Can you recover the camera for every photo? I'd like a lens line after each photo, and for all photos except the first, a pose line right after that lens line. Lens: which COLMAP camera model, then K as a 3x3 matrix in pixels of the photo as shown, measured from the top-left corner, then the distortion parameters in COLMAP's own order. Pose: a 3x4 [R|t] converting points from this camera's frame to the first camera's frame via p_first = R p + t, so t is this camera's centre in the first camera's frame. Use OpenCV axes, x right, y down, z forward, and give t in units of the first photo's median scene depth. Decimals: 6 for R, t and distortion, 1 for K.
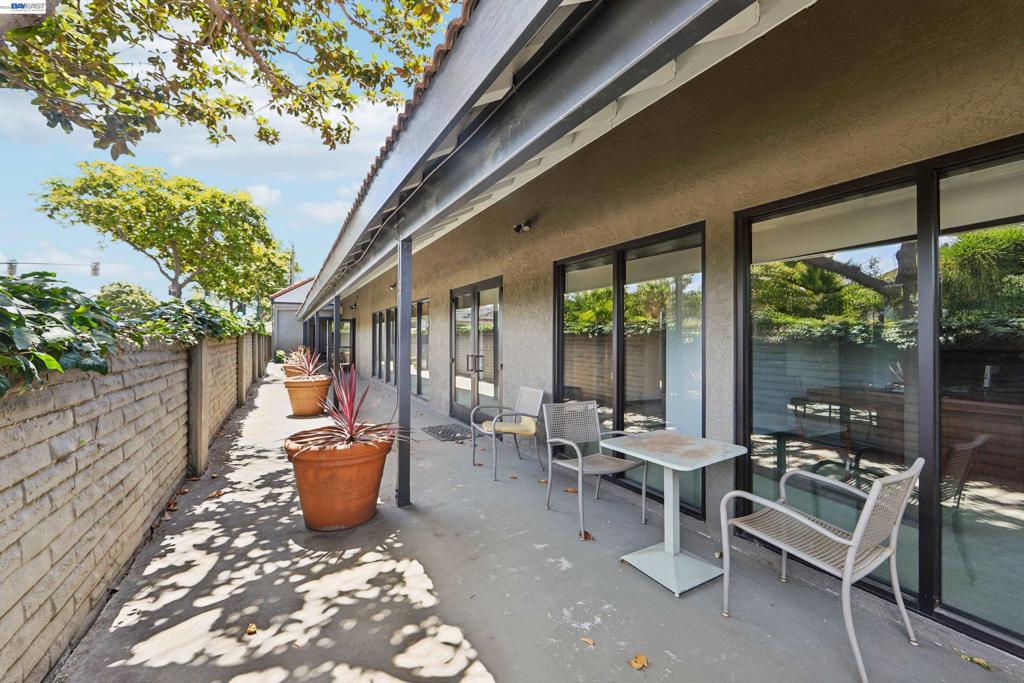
lens RADIAL K [[408.1, 0, 514.6], [0, 408.1, 335.5], [0, 0, 1]] dist [-0.015976, 0.006311]
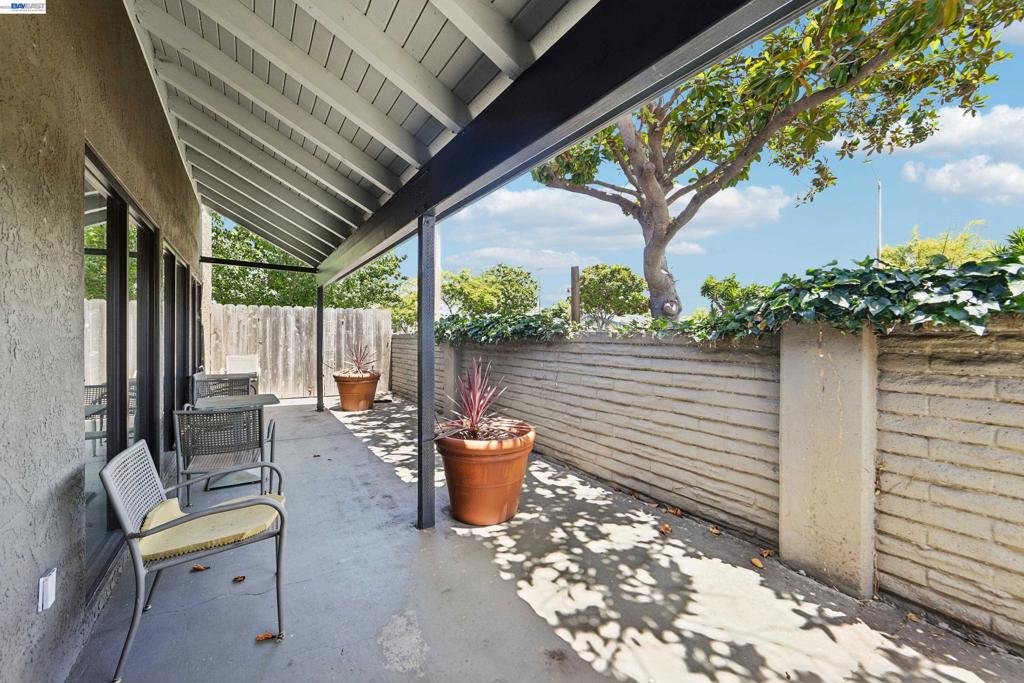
lens RADIAL K [[408.1, 0, 514.6], [0, 408.1, 335.5], [0, 0, 1]] dist [-0.015976, 0.006311]
pose [[-0.998505, -0.001513, -0.054645, -0.449761], [-0.001513, 0.999999, -0.000036, 0.012503], [0.054645, 0.000047, -0.998506, 2.020623]]
